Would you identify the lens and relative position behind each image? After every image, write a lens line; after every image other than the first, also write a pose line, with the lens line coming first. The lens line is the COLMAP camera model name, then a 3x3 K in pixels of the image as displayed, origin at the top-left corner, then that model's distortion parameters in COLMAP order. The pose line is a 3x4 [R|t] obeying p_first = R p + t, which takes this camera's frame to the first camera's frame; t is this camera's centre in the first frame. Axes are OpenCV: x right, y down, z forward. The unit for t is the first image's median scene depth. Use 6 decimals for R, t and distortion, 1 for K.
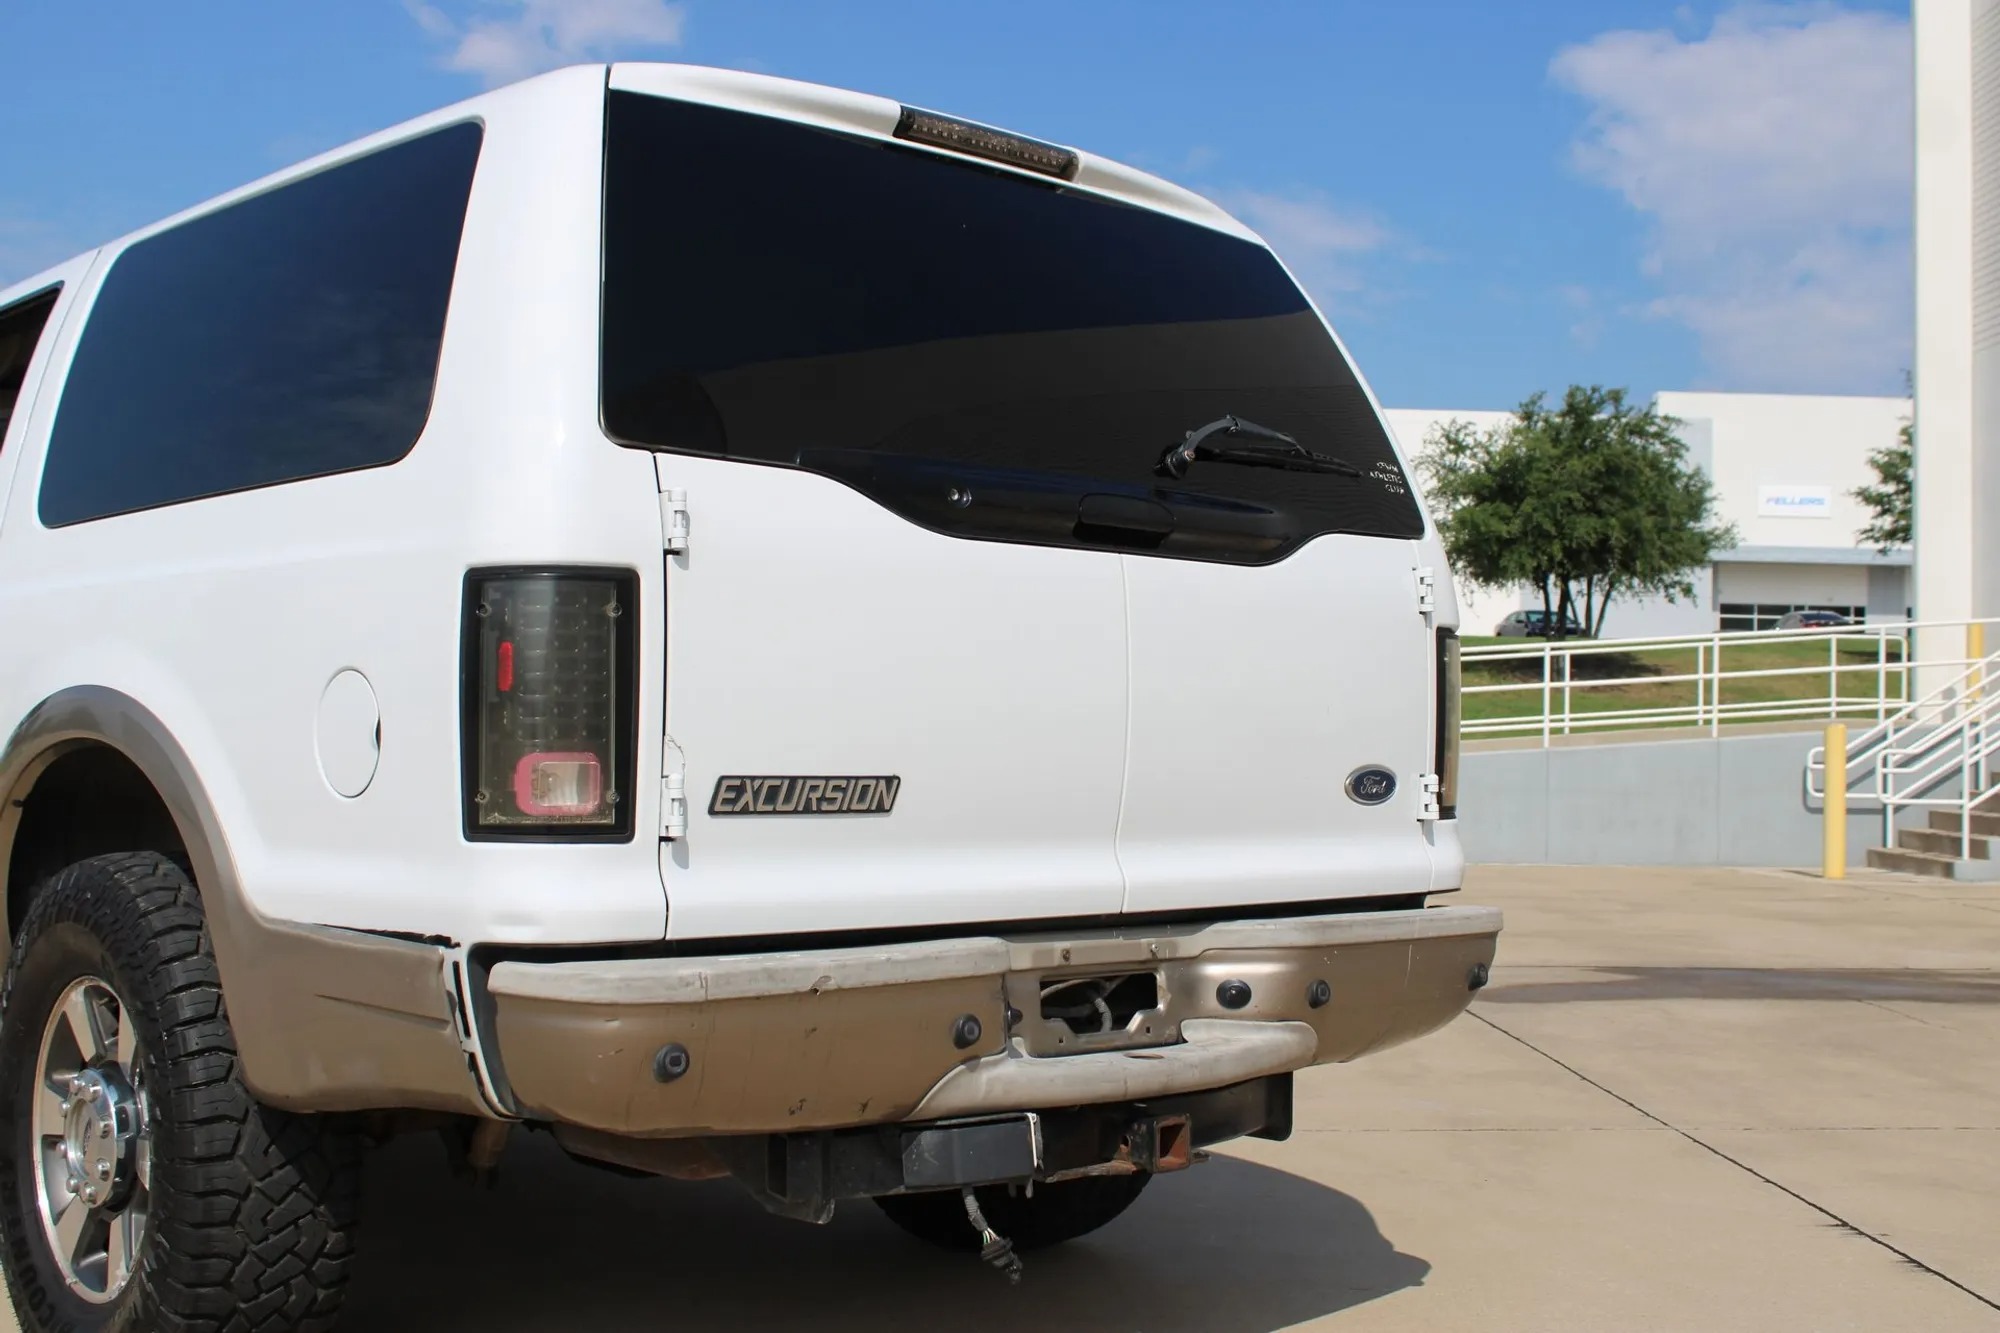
lens RADIAL K [[2227.5, 0, 990.7], [0, 2227.5, 664.1], [0, 0, 1]] dist [-0.123567, 0.190476]
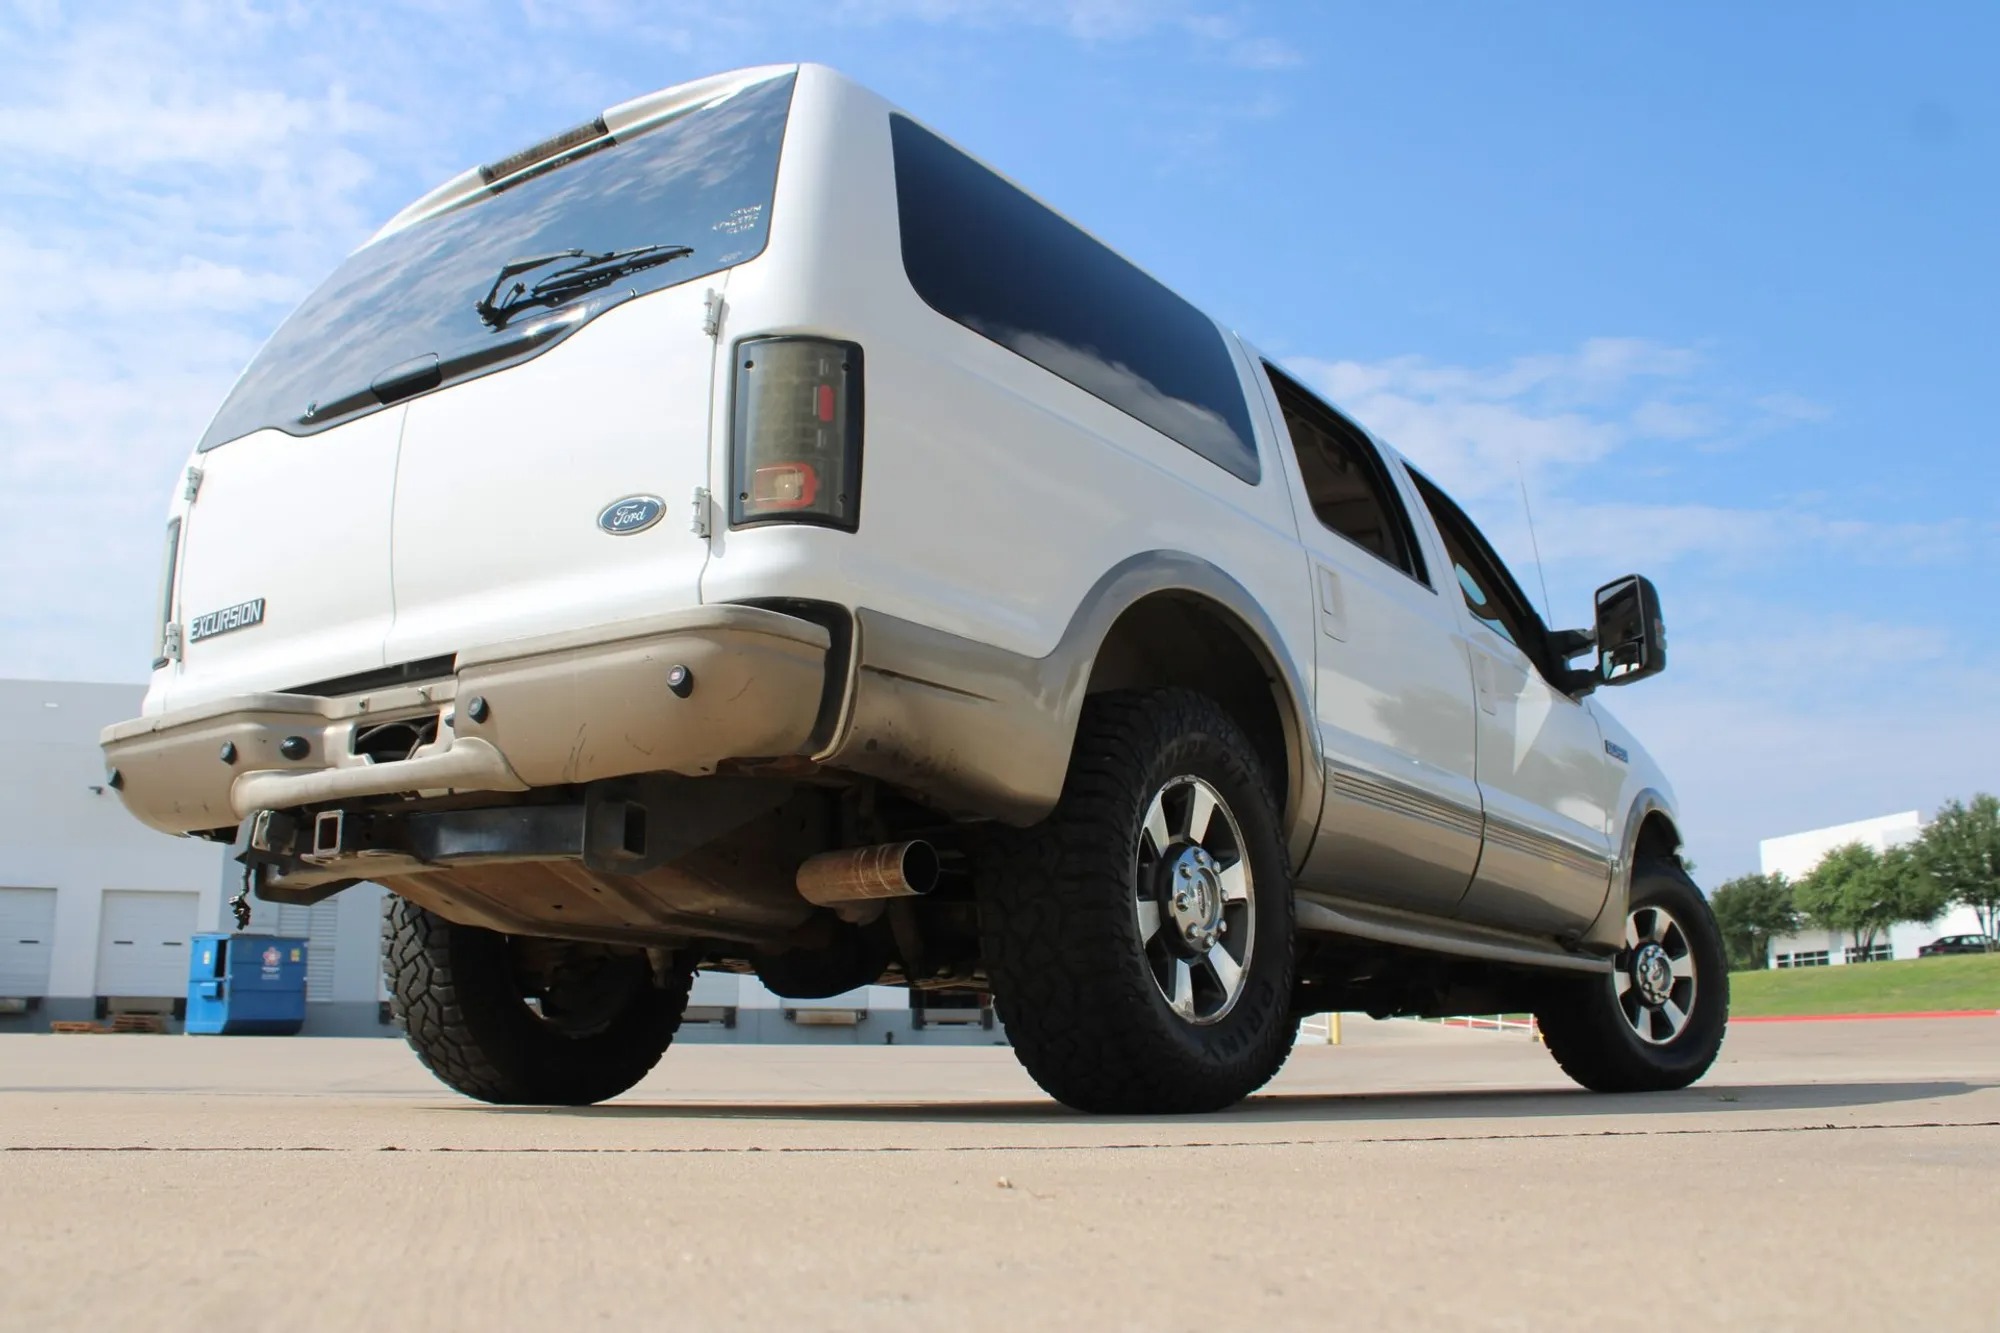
lens RADIAL K [[1834.9, 0, 1006.3], [0, 1834.9, 698.8], [0, 0, 1]] dist [-0.160311, 0.173458]
pose [[0.219660, -0.211177, -0.952446, 1.134943], [0.044584, 0.977444, -0.206437, 0.364696], [0.974557, 0.002882, 0.224121, 1.131094]]
